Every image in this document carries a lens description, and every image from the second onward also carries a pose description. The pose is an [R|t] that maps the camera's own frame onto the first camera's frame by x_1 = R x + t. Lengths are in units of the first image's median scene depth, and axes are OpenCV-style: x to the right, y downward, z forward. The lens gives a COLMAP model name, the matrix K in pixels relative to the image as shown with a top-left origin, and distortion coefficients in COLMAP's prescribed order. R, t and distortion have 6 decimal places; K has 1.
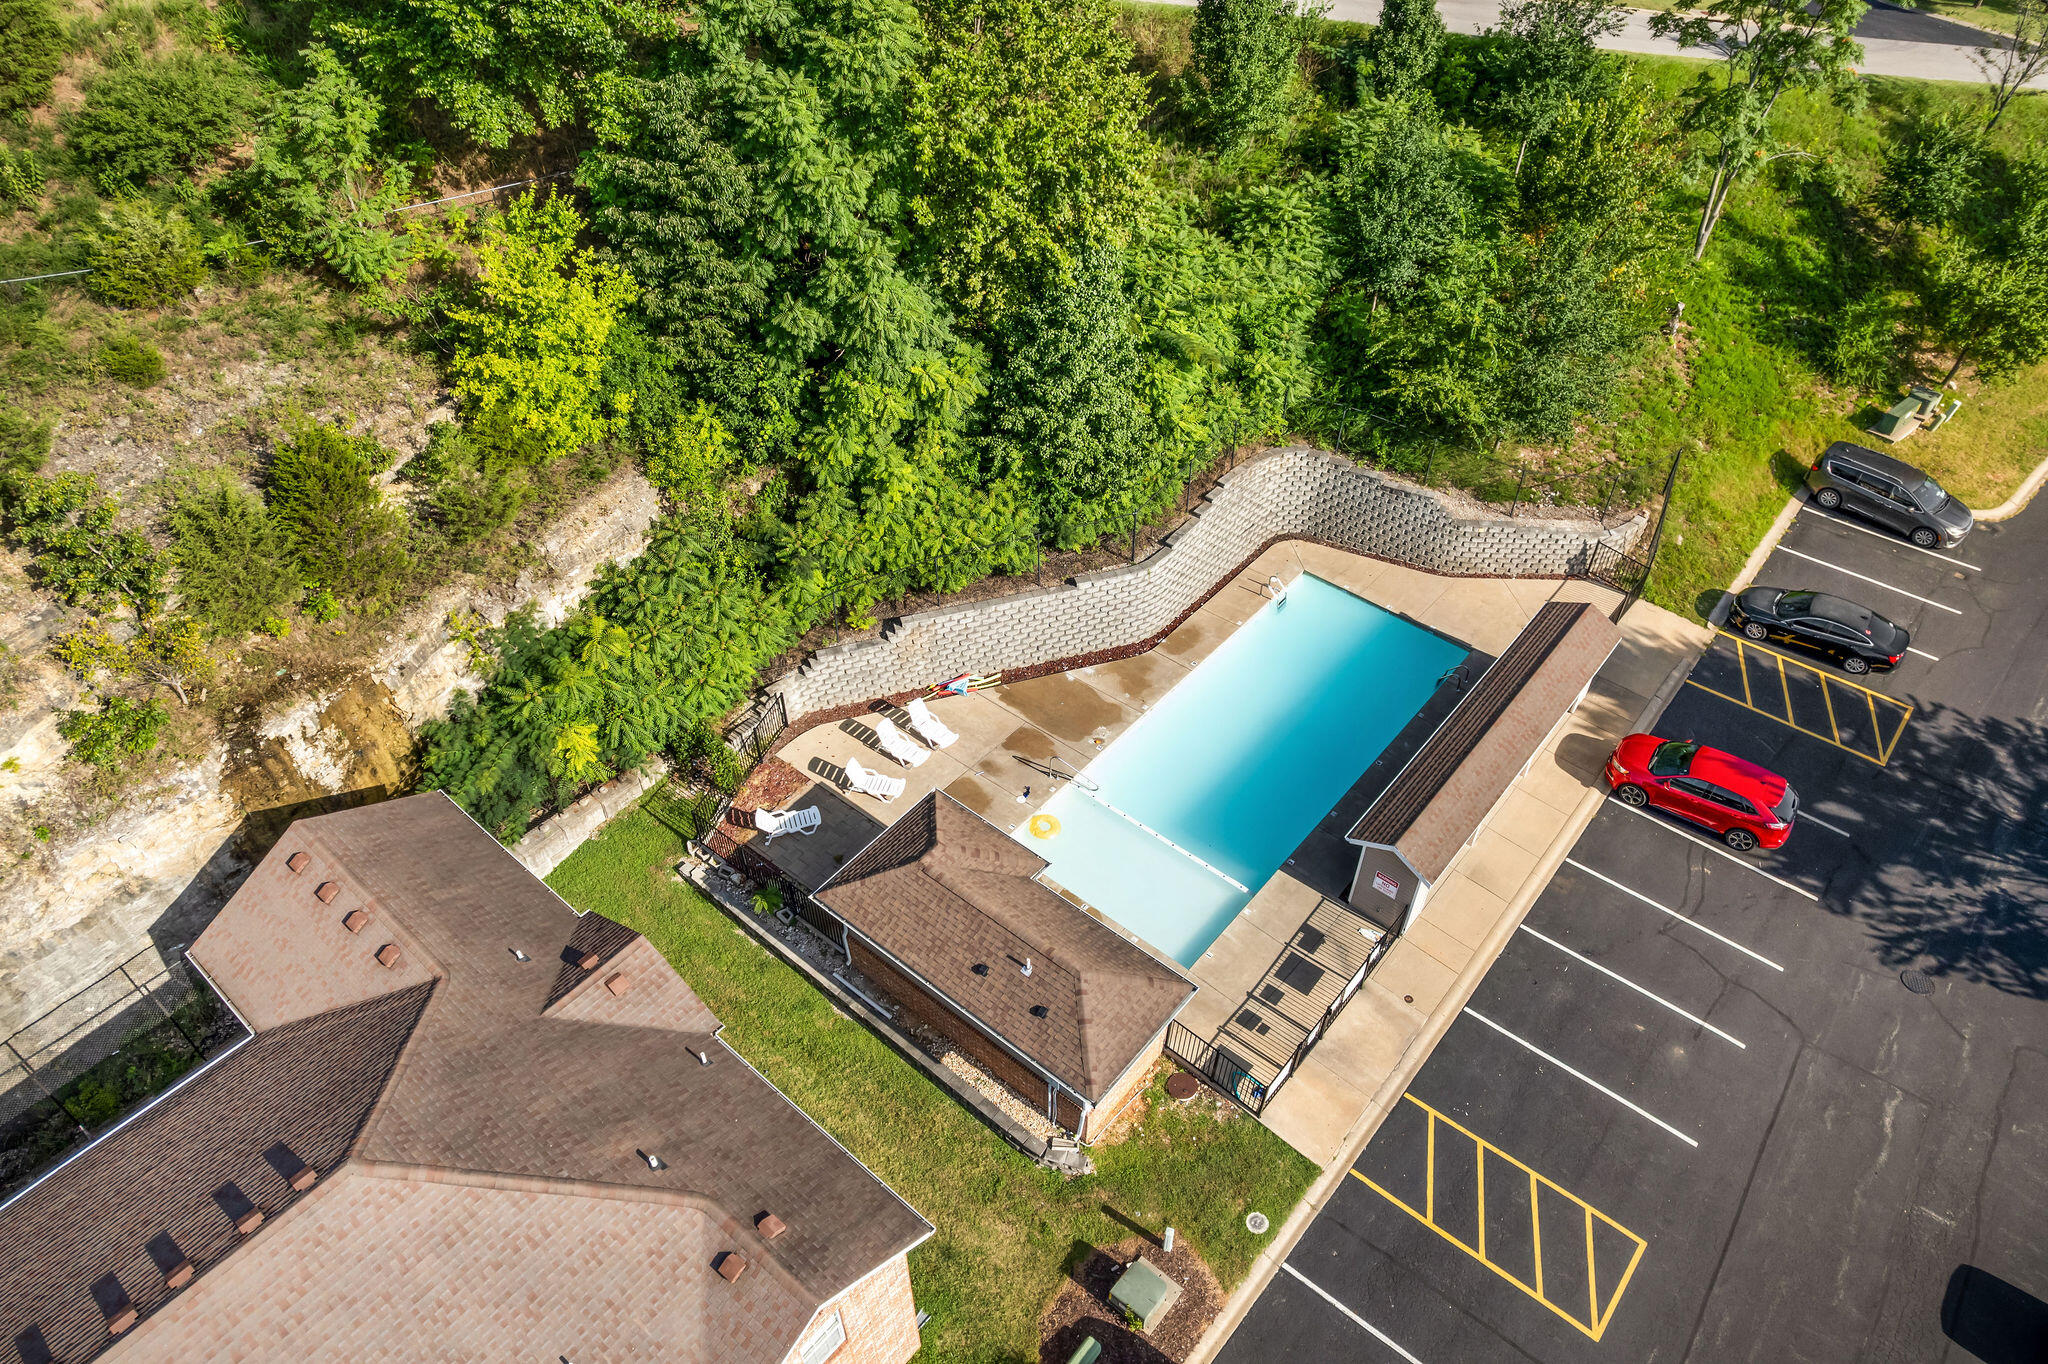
lens RADIAL K [[1309.3, 0, 1003.8], [0, 1309.3, 682.2], [0, 0, 1]] dist [-0.062576, 0.057154]
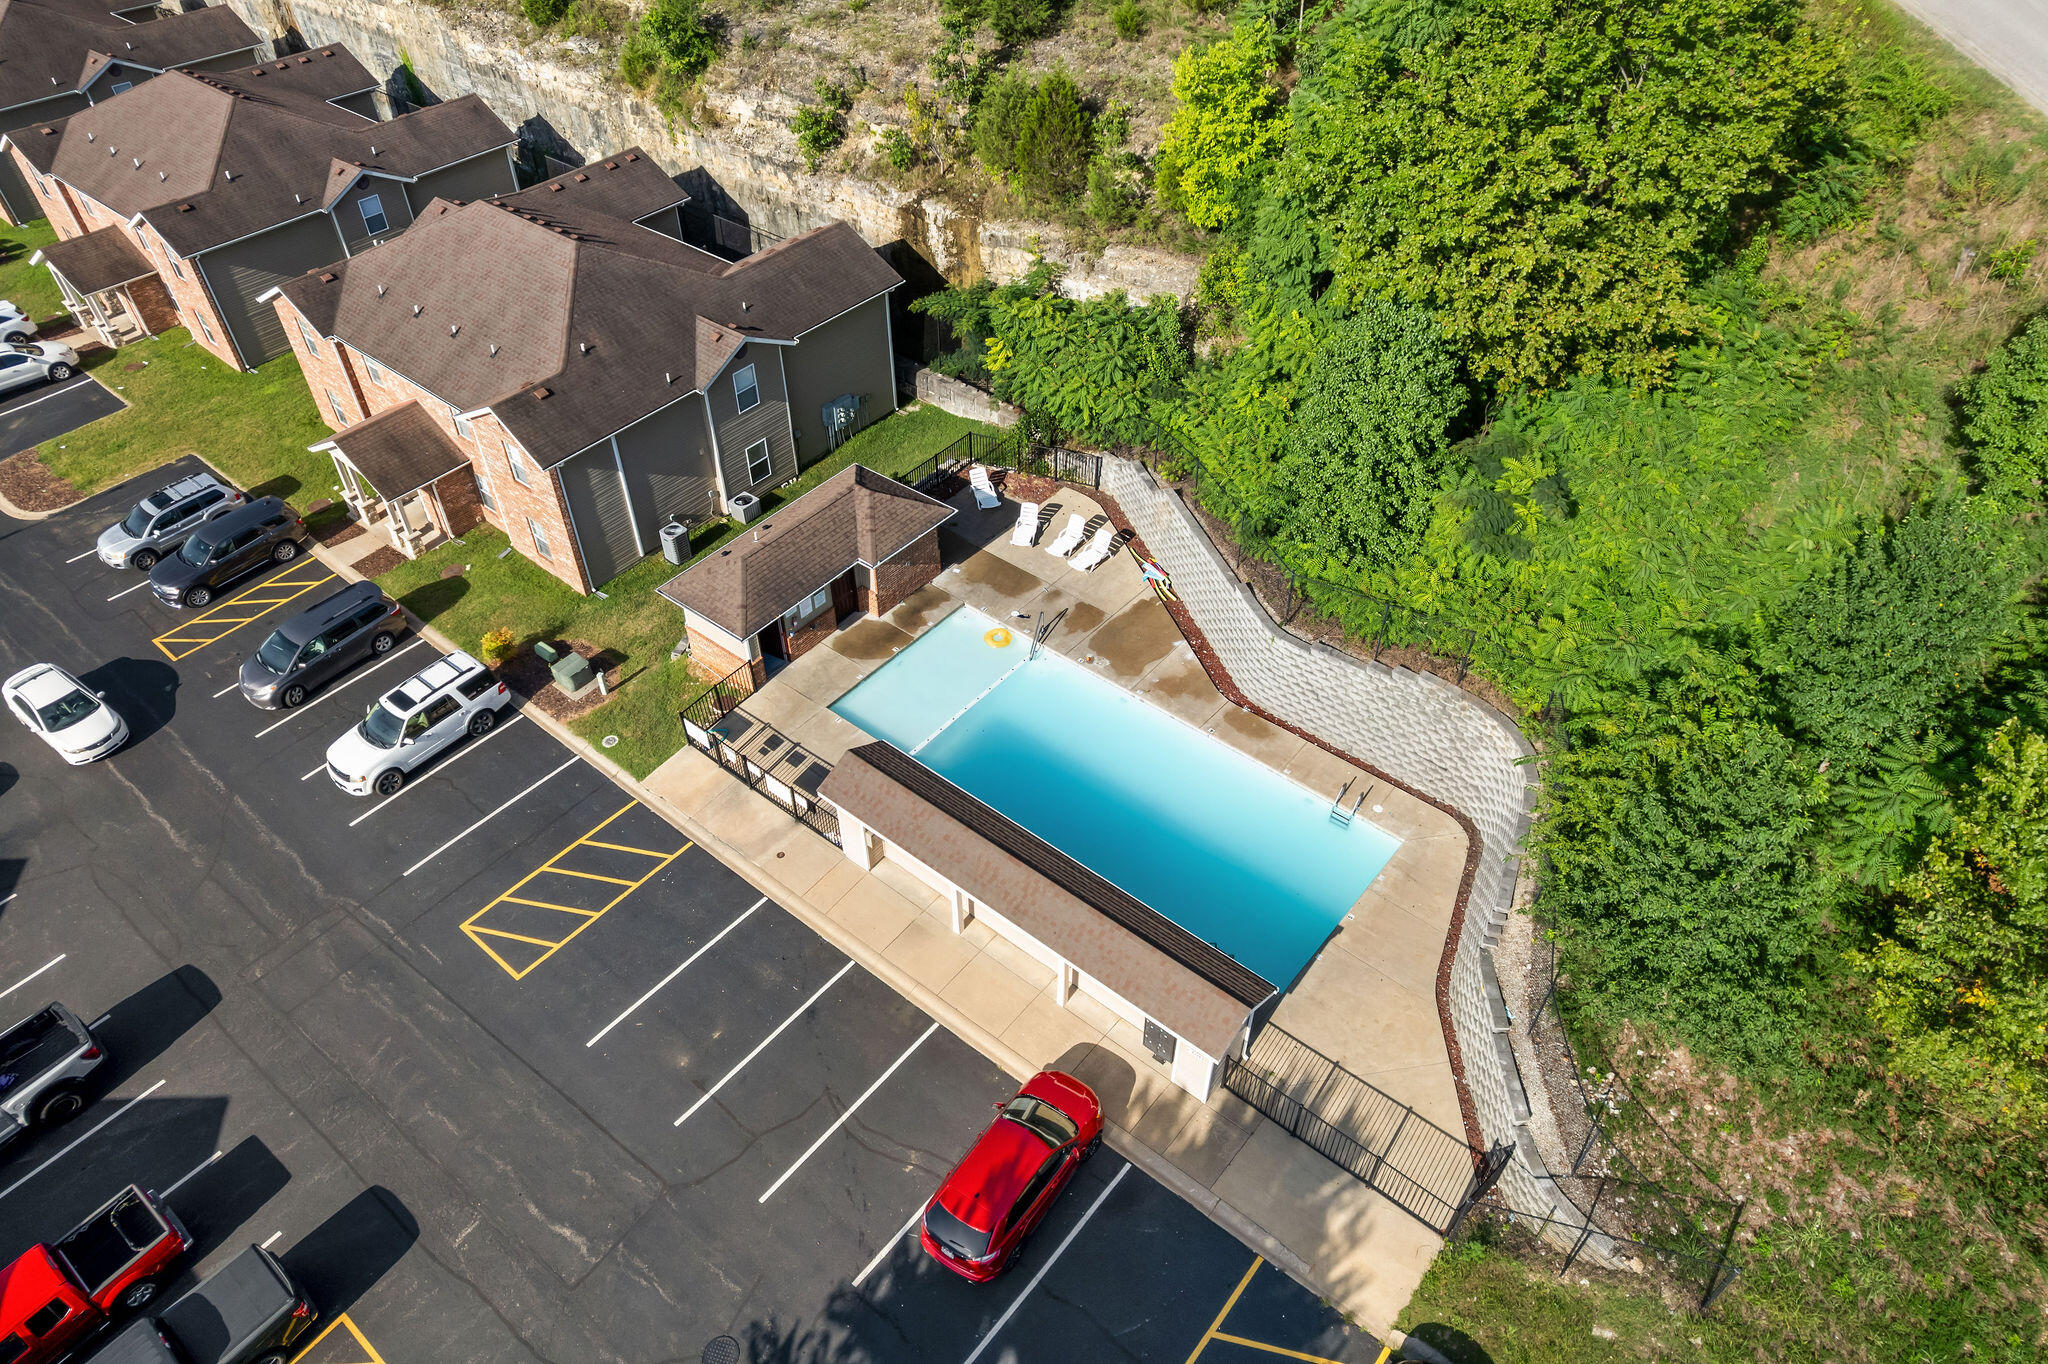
lens RADIAL K [[1309.3, 0, 1031.8], [0, 1309.3, 679.7], [0, 0, 1]] dist [-0.062576, 0.057154]
pose [[0.022946, 0.690141, -0.723311, 1.002292], [-0.676564, 0.543376, 0.496994, -0.520209], [0.736026, 0.477962, 0.479393, 0.558241]]
